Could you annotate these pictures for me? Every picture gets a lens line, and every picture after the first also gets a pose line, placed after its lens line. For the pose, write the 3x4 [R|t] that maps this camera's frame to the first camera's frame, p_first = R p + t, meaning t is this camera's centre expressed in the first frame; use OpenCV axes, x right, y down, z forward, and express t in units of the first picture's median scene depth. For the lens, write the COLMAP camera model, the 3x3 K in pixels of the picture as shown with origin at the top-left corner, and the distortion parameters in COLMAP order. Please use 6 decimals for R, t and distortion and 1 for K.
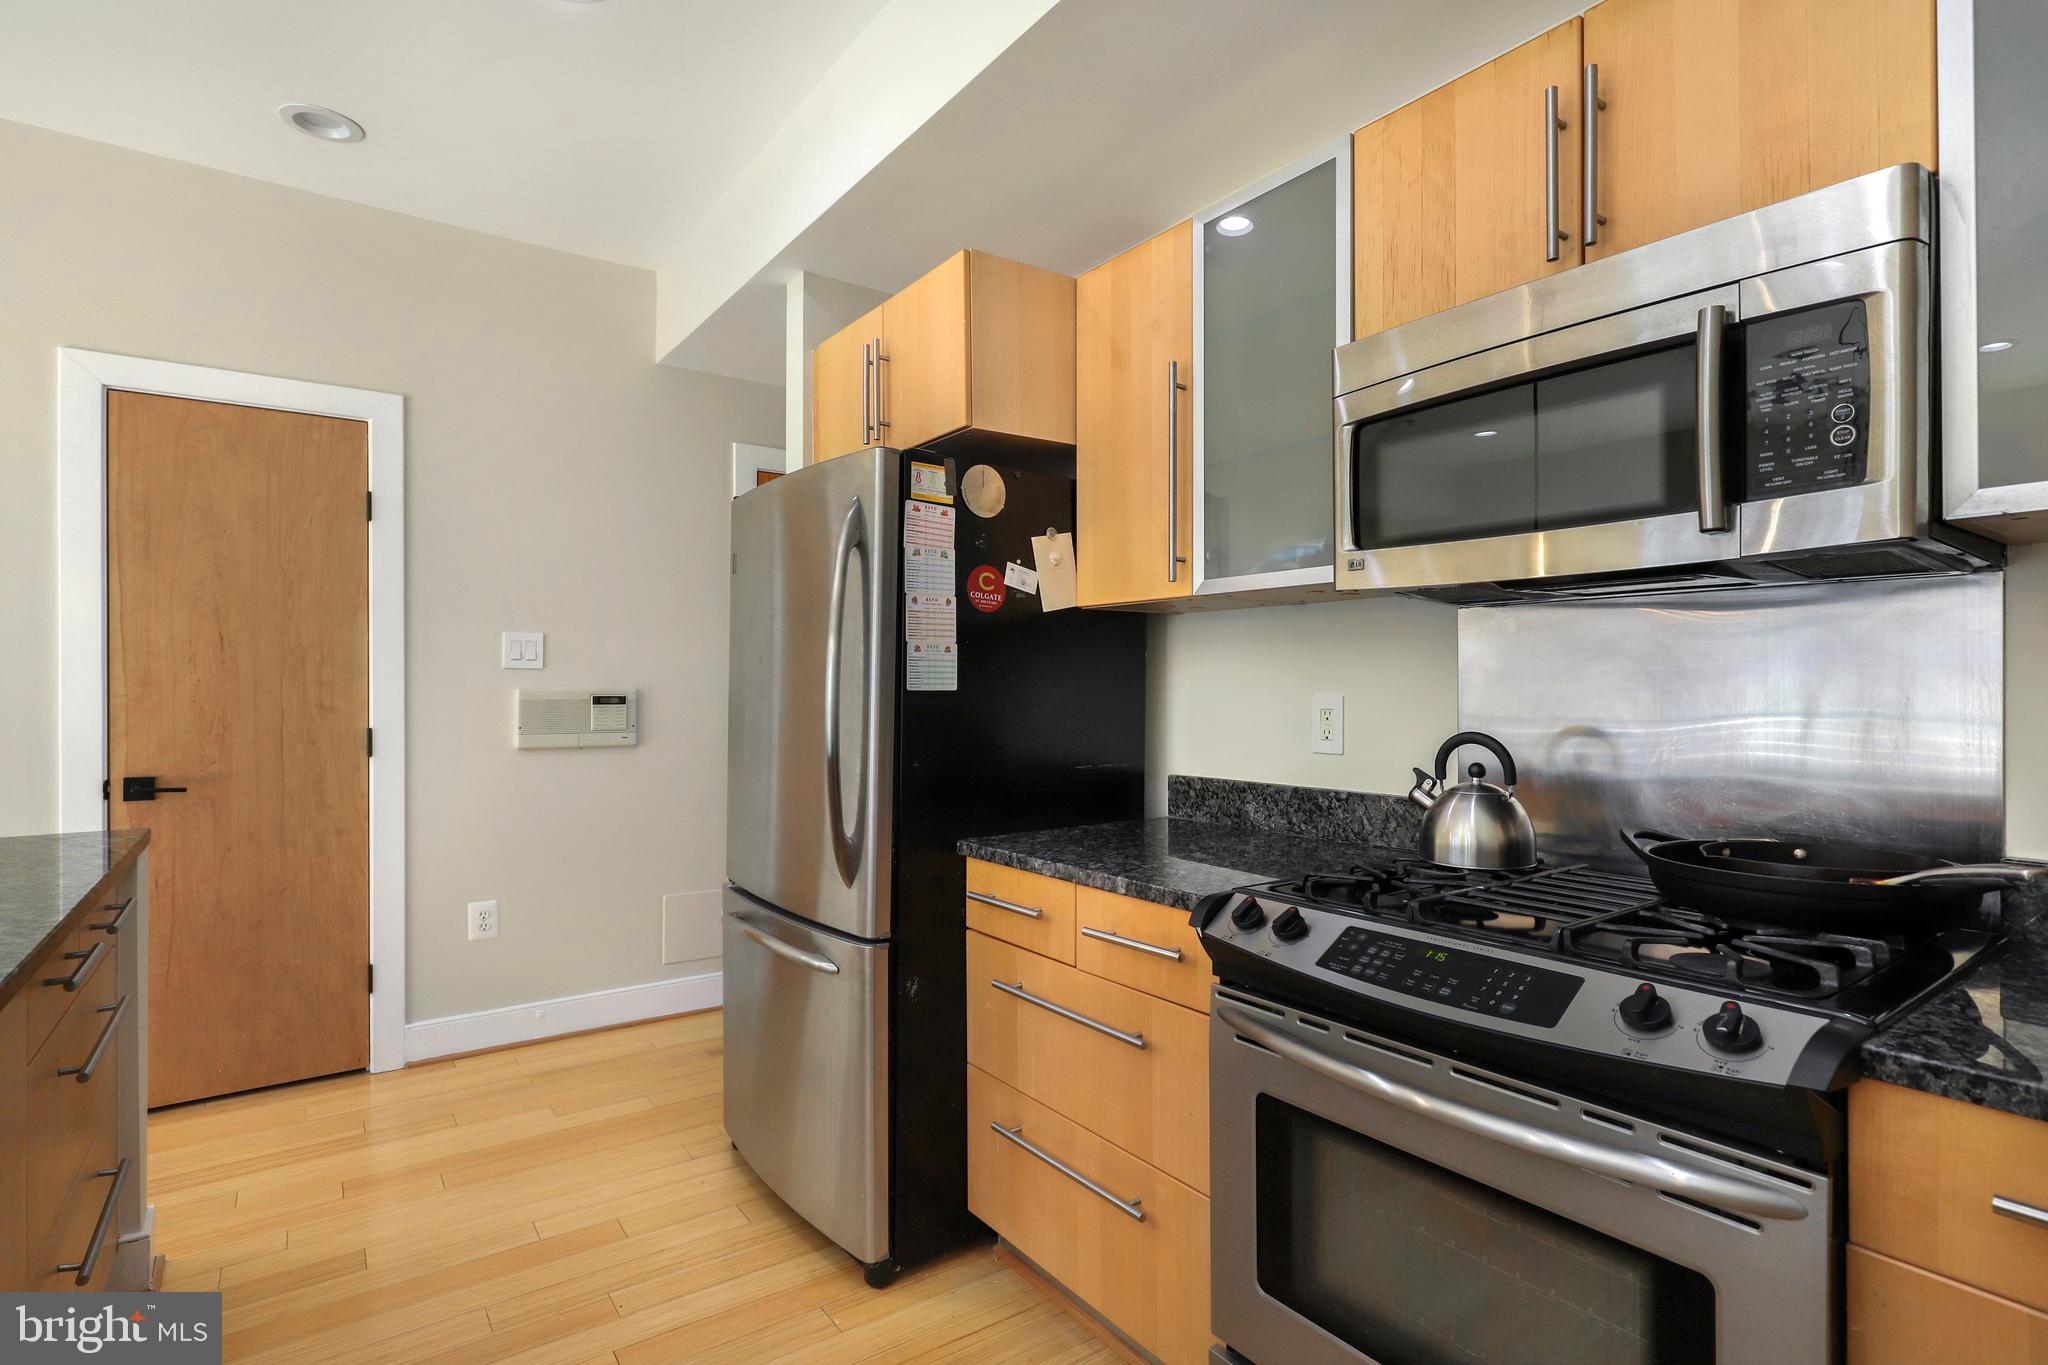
lens RADIAL K [[1009.2, 0, 1035.7], [0, 1009.2, 679.8], [0, 0, 1]] dist [-0.000796, 0.000348]
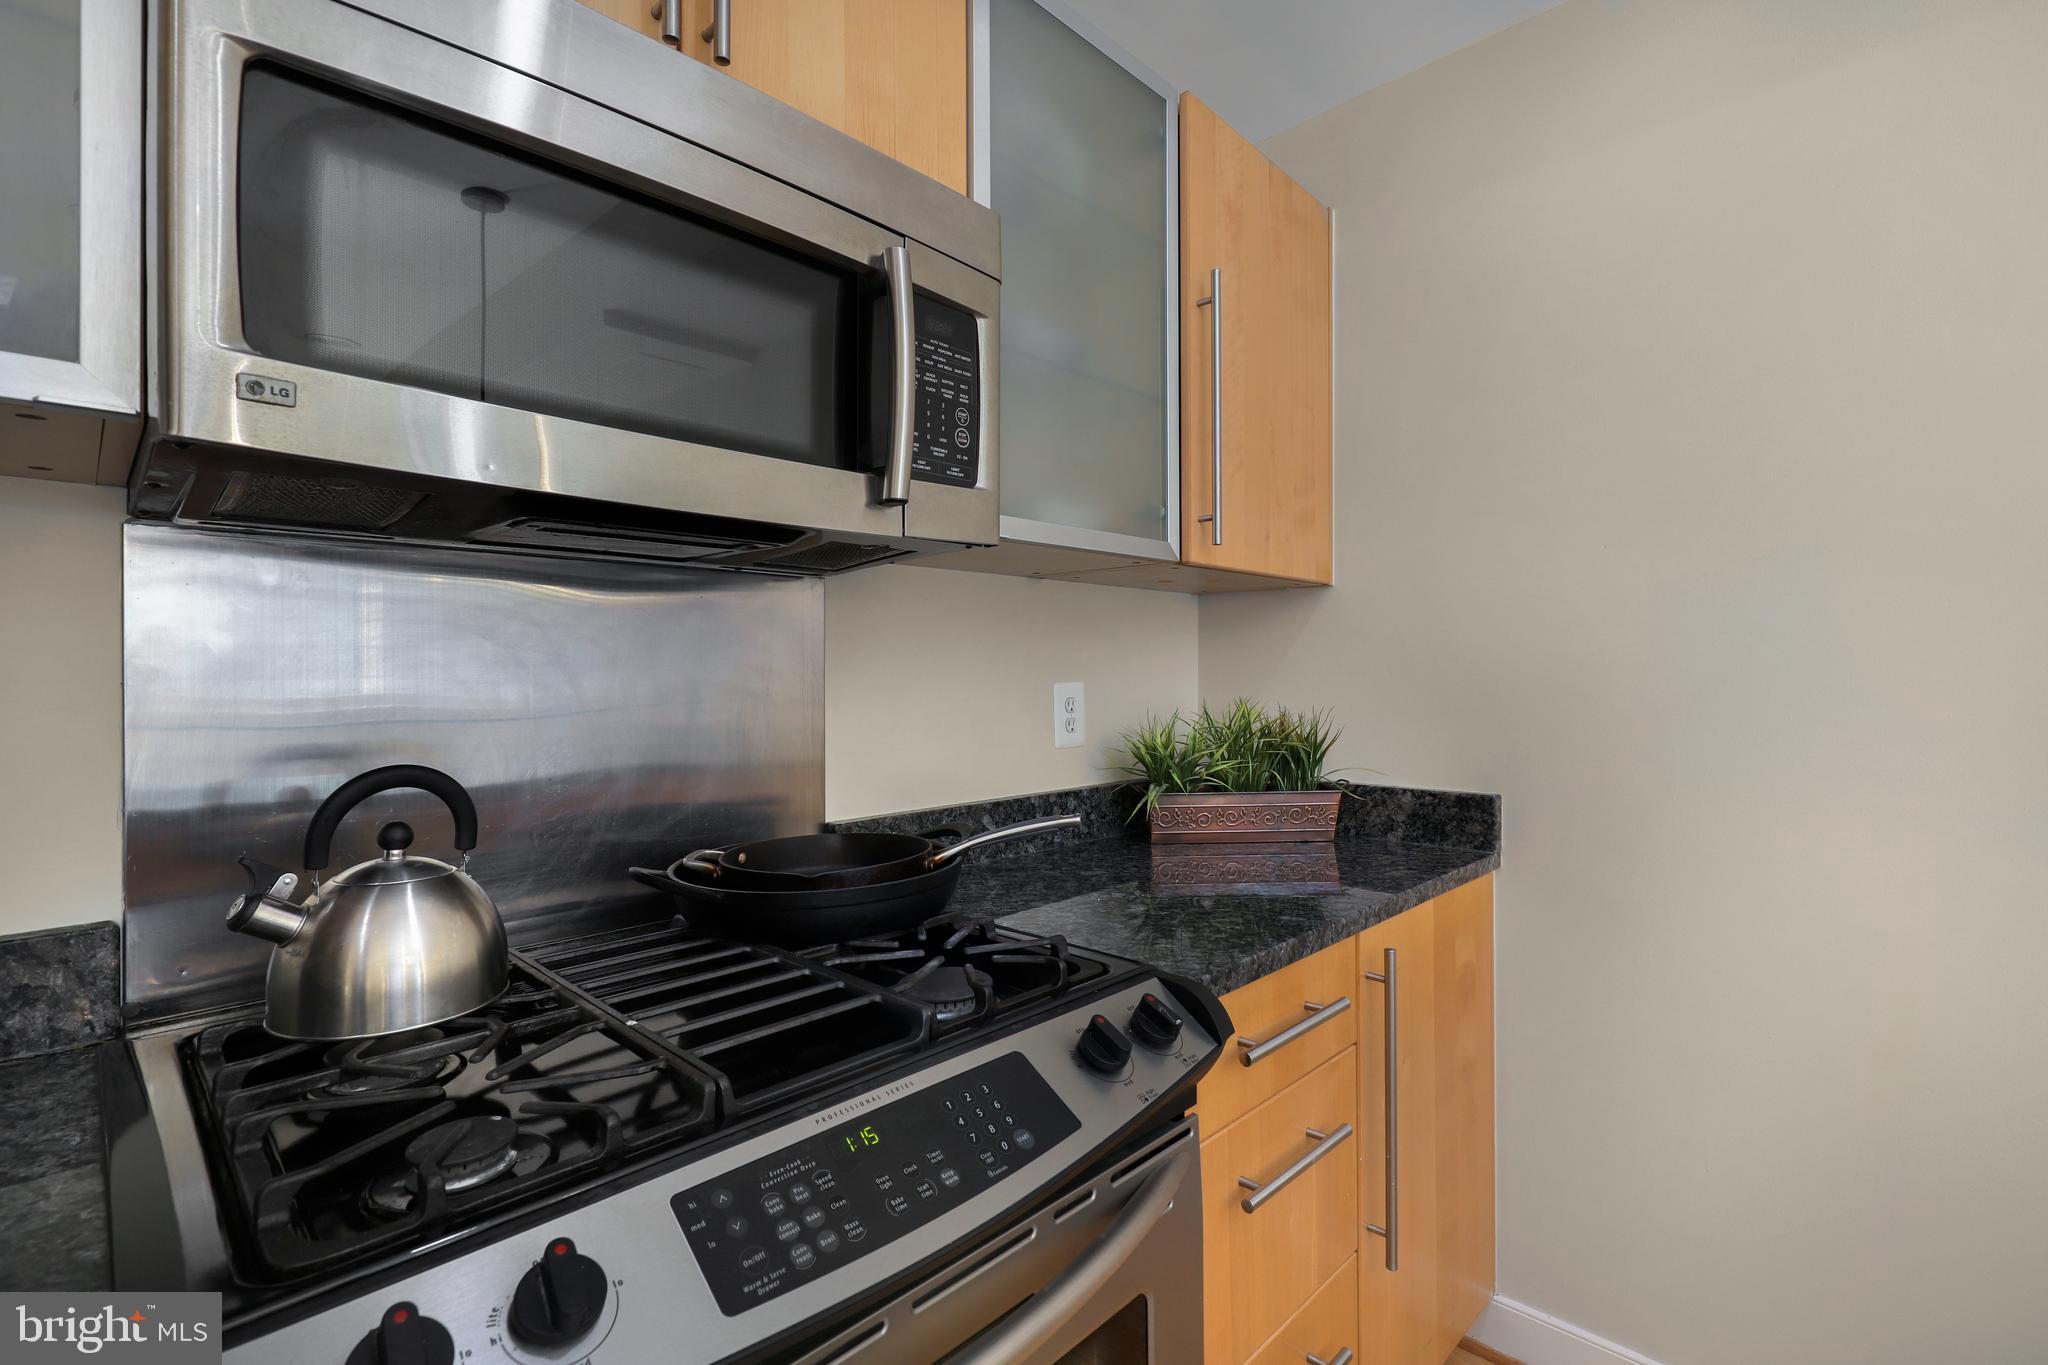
lens RADIAL K [[938.9, 0, 1035.2], [0, 938.9, 671.5], [0, 0, 1]] dist [0.002065, 0.000143]
pose [[-0.175550, 0.007193, 0.984444, -0.090982], [0.001066, 0.999974, -0.007116, 0.004011], [-0.984470, -0.000200, -0.175553, 0.579561]]
